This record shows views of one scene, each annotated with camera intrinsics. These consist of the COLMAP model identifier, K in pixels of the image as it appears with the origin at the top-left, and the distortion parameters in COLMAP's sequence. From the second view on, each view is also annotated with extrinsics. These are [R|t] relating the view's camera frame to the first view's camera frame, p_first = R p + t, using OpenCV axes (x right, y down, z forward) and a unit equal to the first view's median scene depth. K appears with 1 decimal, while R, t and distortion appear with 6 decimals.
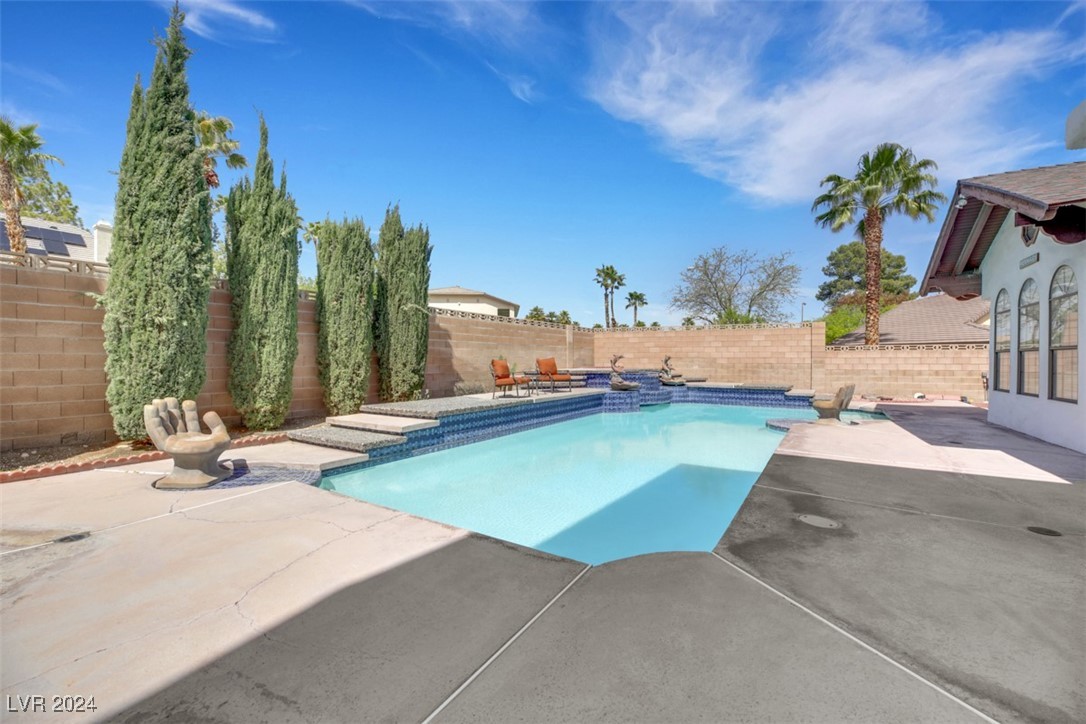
lens RADIAL K [[439.7, 0, 540.1], [0, 439.7, 363.9], [0, 0, 1]] dist [-0.000991, -0.000753]
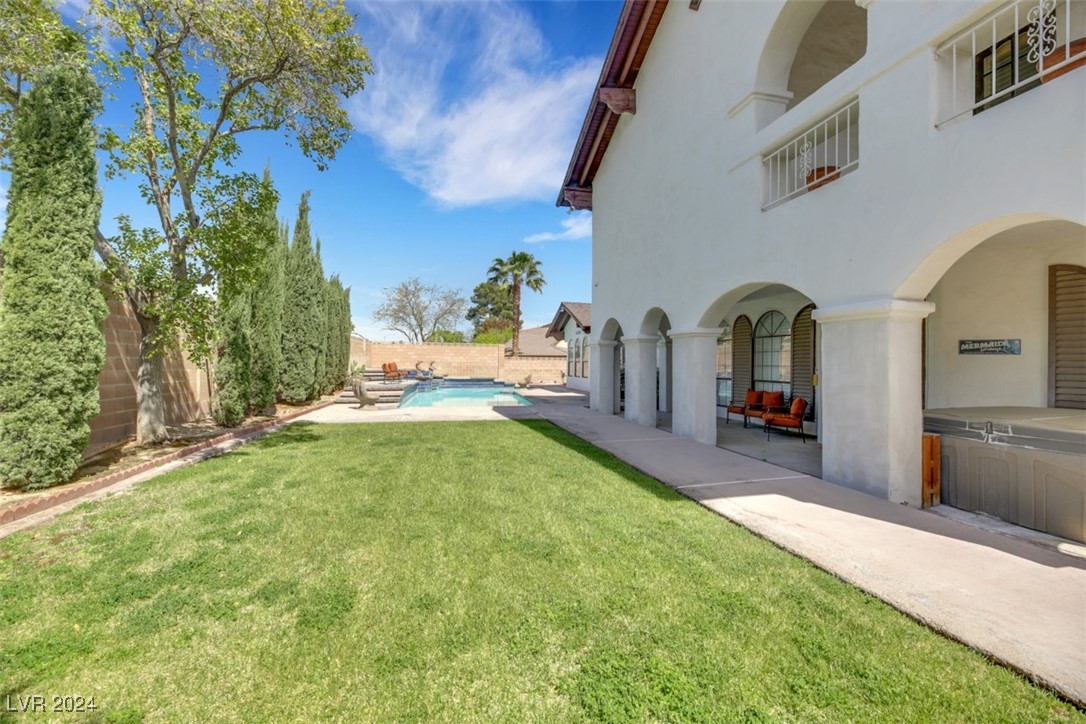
lens RADIAL K [[439.7, 0, 540.1], [0, 439.7, 363.9], [0, 0, 1]] dist [-0.000991, -0.000753]
pose [[0.712386, 0.006610, 0.701757, -0.547508], [-0.003654, 0.999977, -0.005709, 0.000570], [-0.701779, 0.001503, 0.712394, -0.447211]]
